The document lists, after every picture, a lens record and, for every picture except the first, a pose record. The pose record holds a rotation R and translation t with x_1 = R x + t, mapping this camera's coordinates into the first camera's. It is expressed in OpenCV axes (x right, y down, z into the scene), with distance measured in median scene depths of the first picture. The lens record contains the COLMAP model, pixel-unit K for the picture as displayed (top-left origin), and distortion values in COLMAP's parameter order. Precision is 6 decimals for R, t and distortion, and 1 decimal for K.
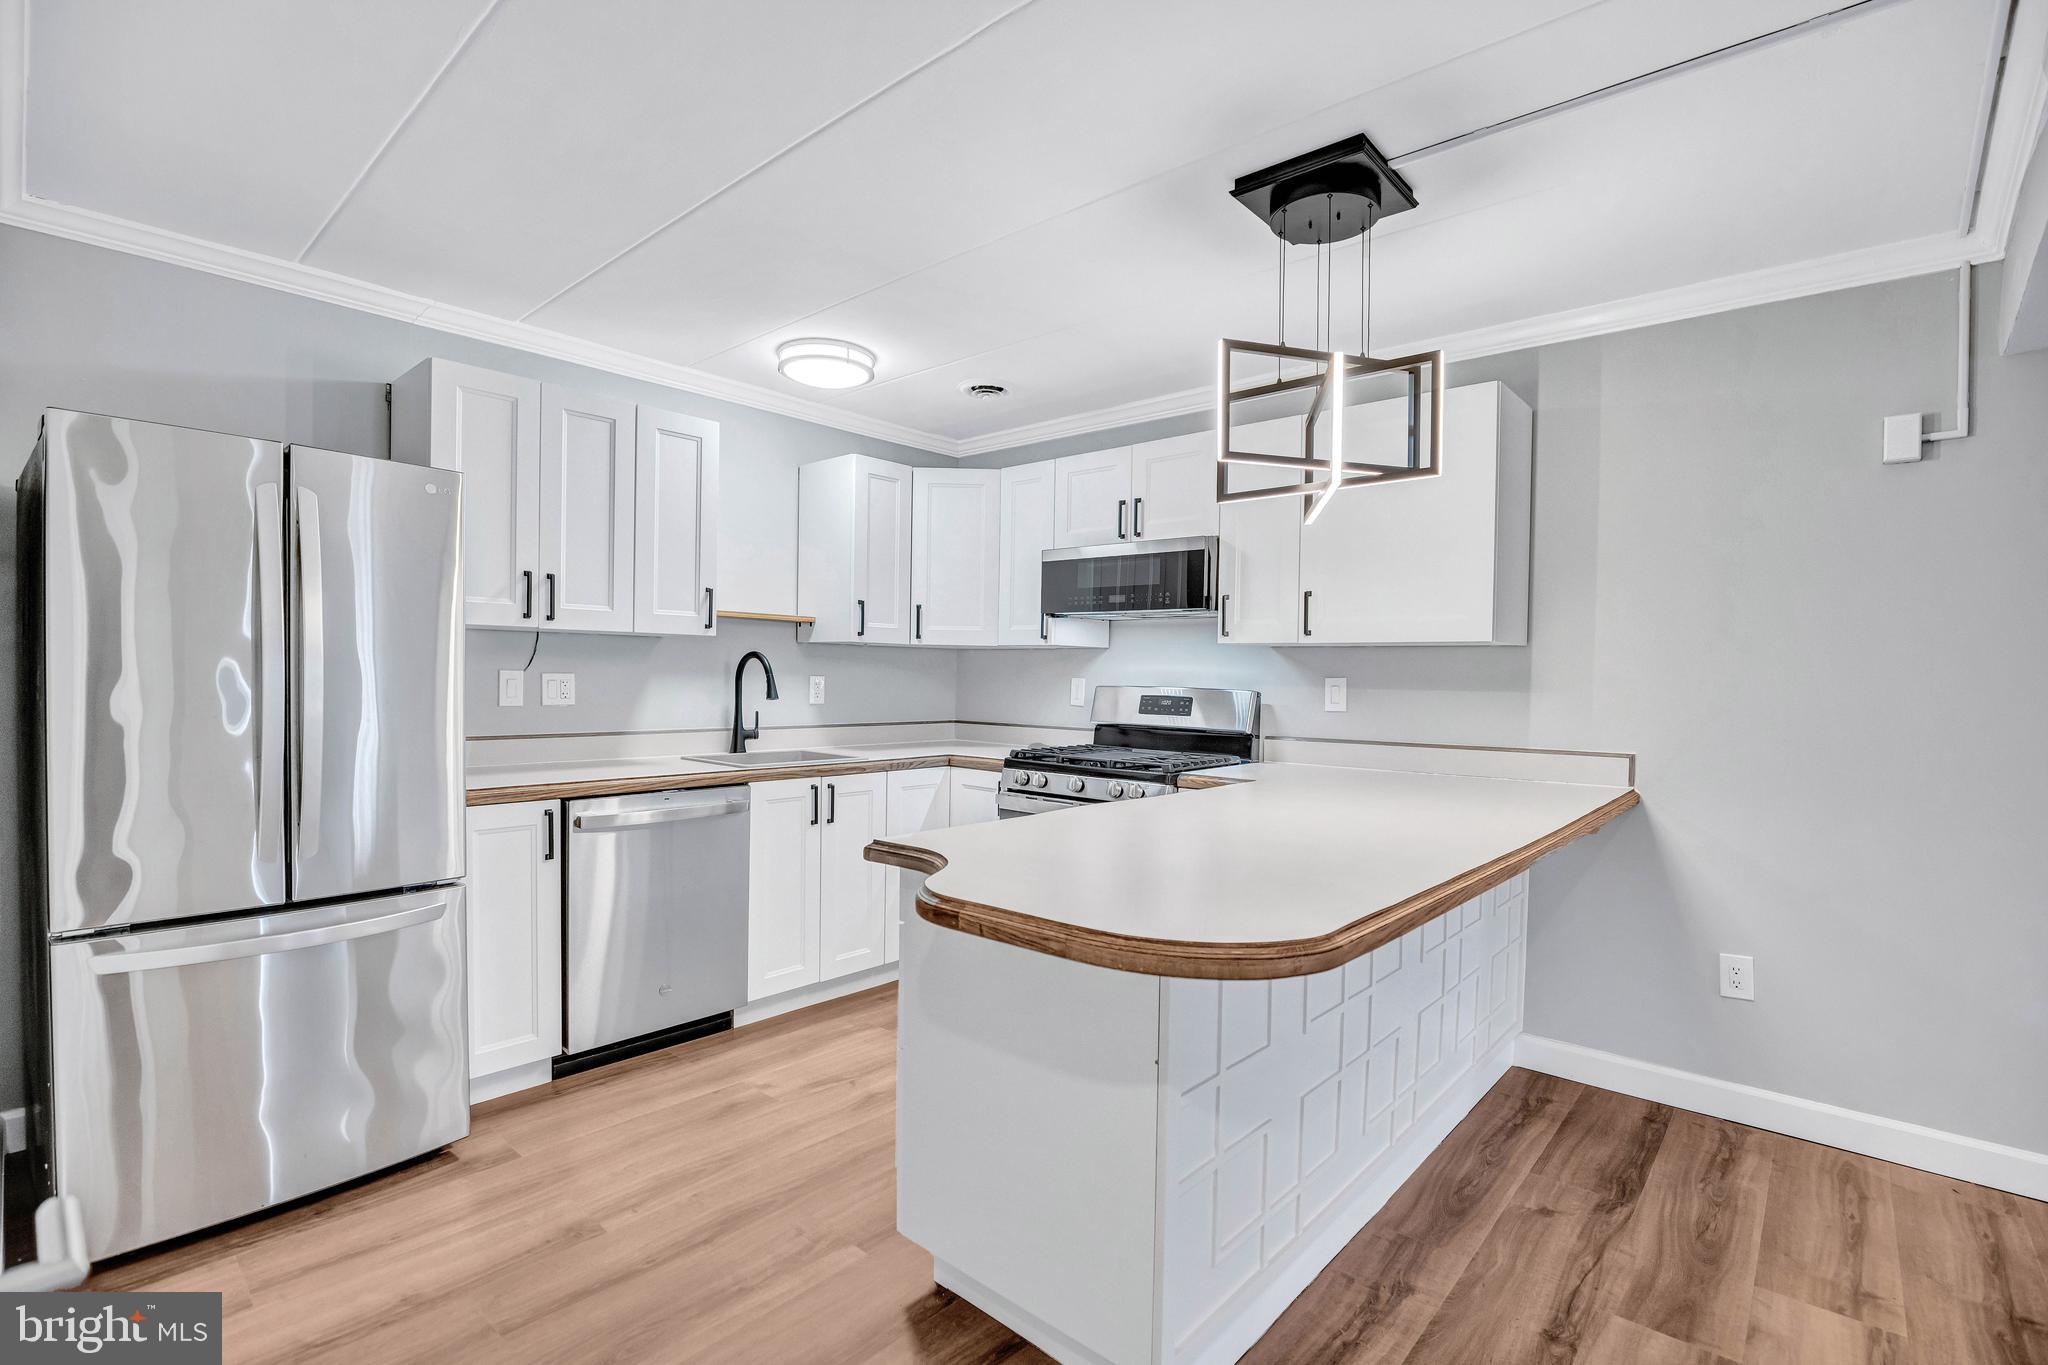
lens RADIAL K [[947.7, 0, 1035.8], [0, 947.7, 701.3], [0, 0, 1]] dist [-0.024046, 0.002857]
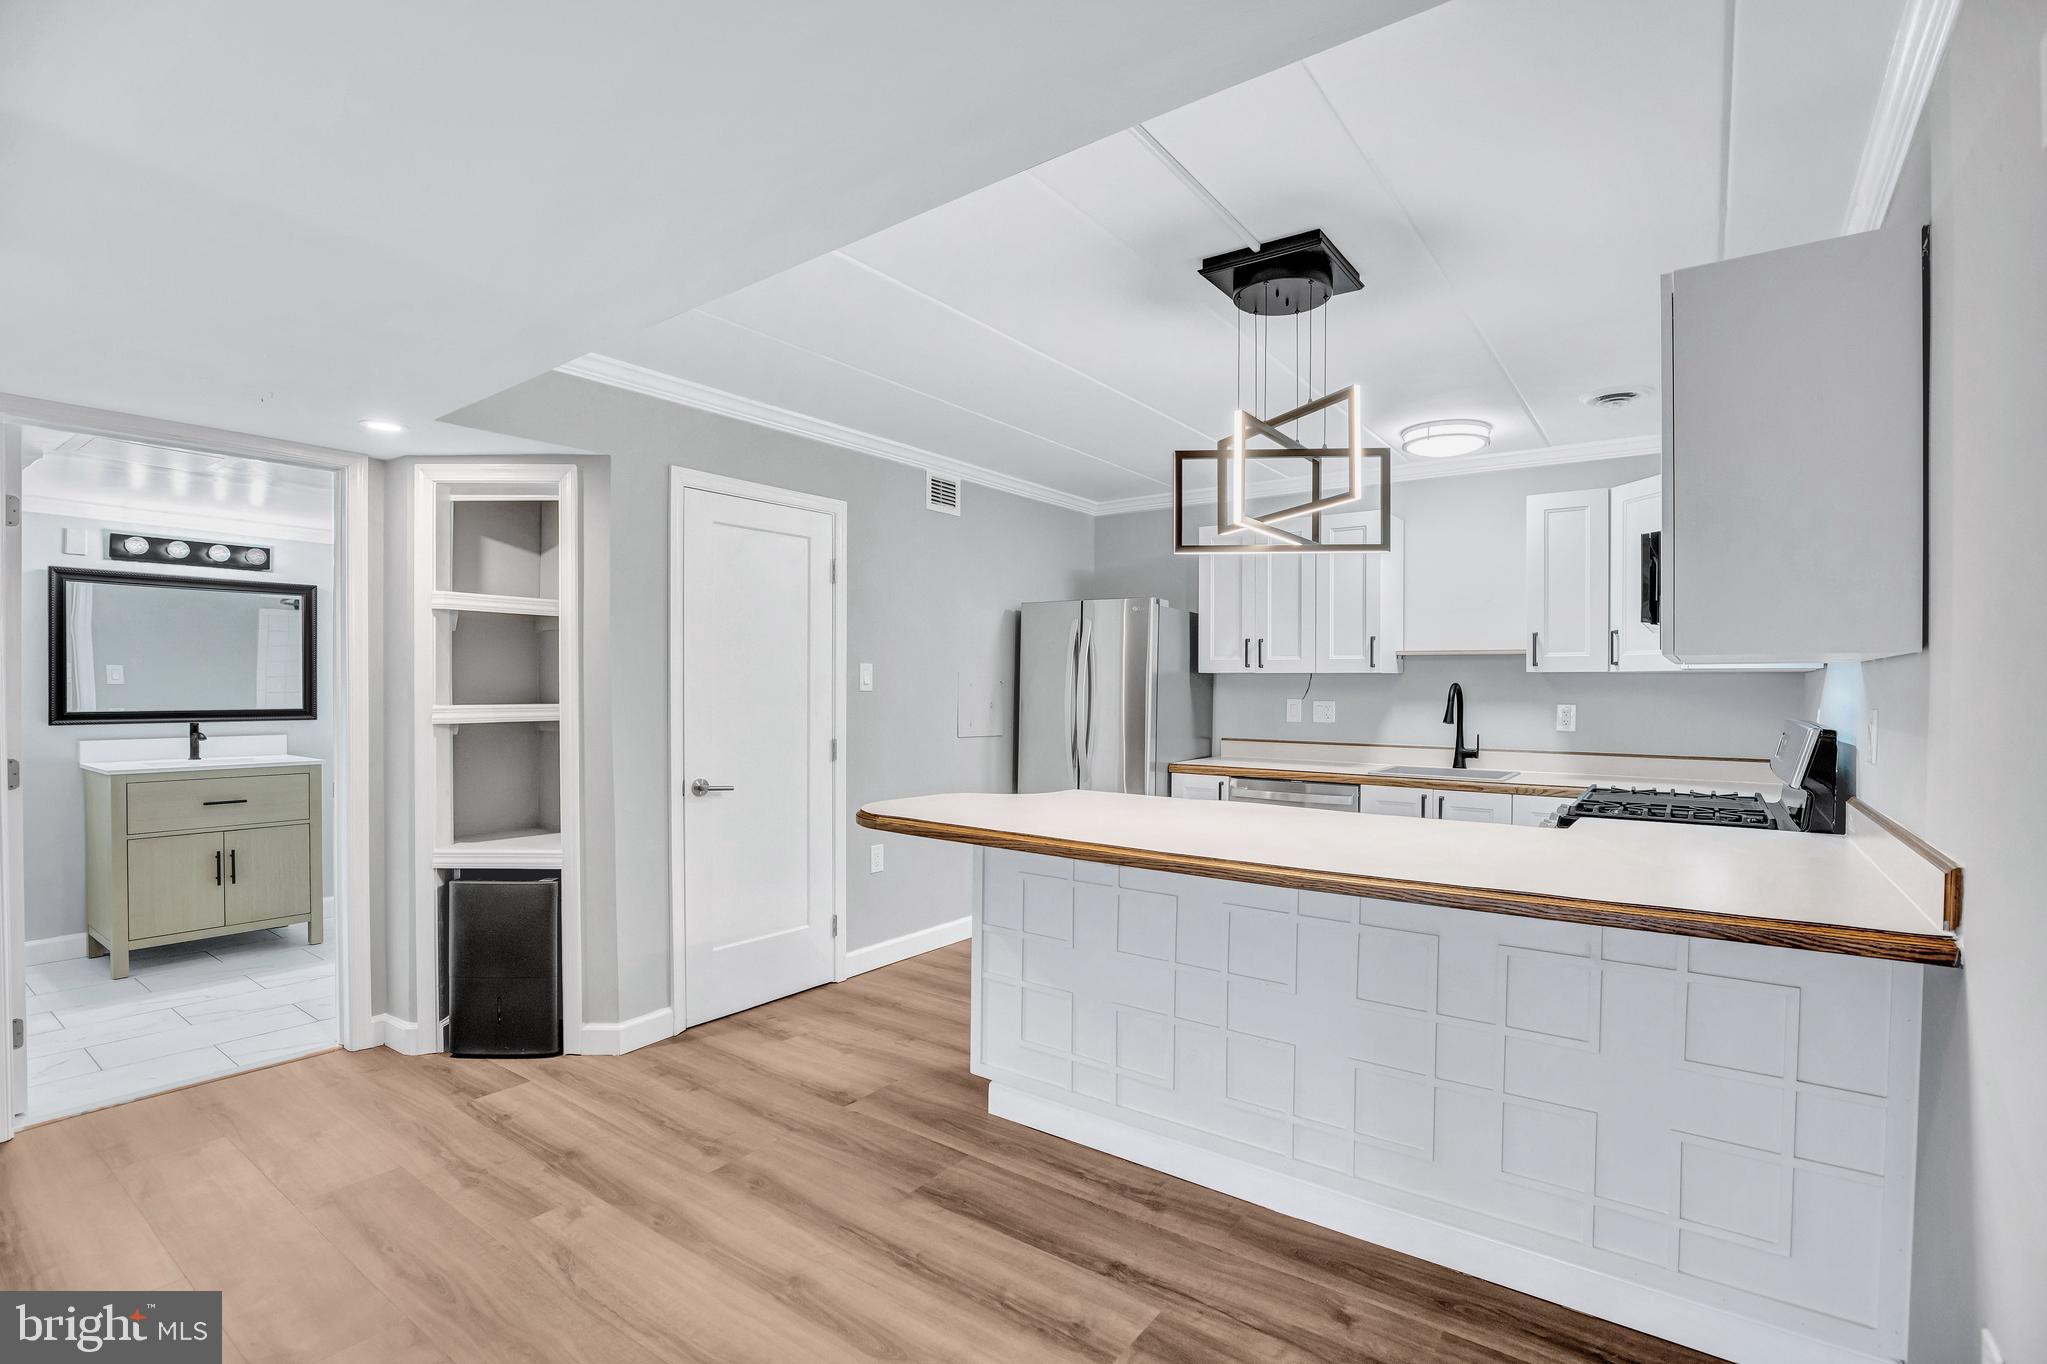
lens RADIAL K [[947.2, 0, 1002.5], [0, 947.2, 693.9], [0, 0, 1]] dist [-0.024046, 0.002857]
pose [[0.071932, -0.007219, -0.997383, 0.915570], [-0.031051, 0.999473, -0.009473, -0.011338], [0.996926, 0.031652, 0.071670, 0.396295]]
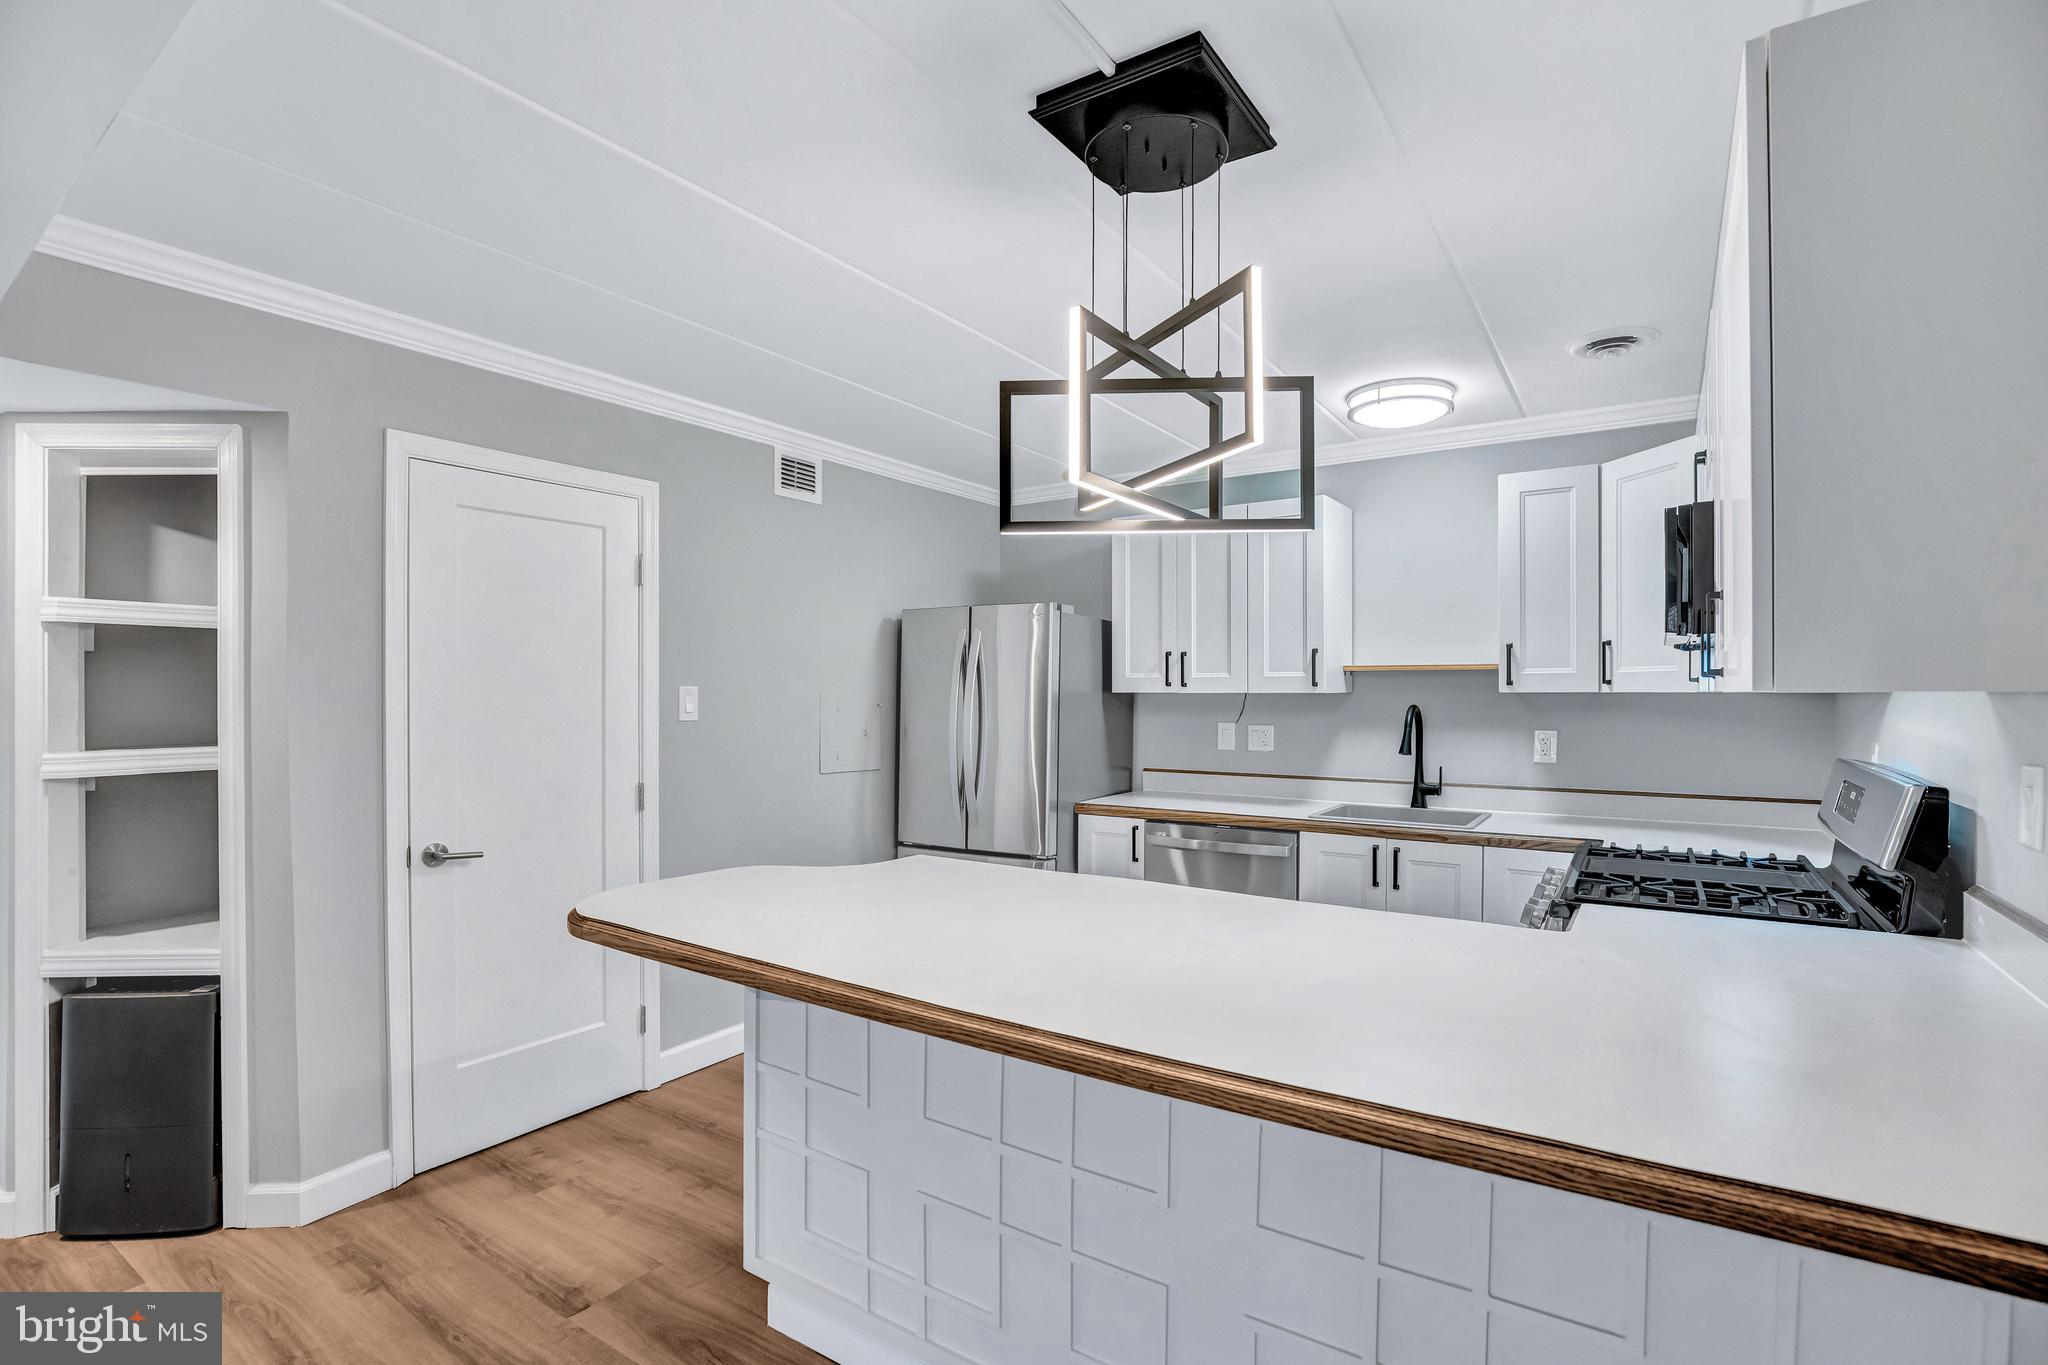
lens RADIAL K [[947.7, 0, 1016.6], [0, 947.7, 709.8], [0, 0, 1]] dist [-0.024046, 0.002857]
pose [[0.118454, -0.000116, -0.992960, 0.680620], [-0.022740, 0.999737, -0.002829, -0.038884], [0.992699, 0.022915, 0.118420, 0.534418]]
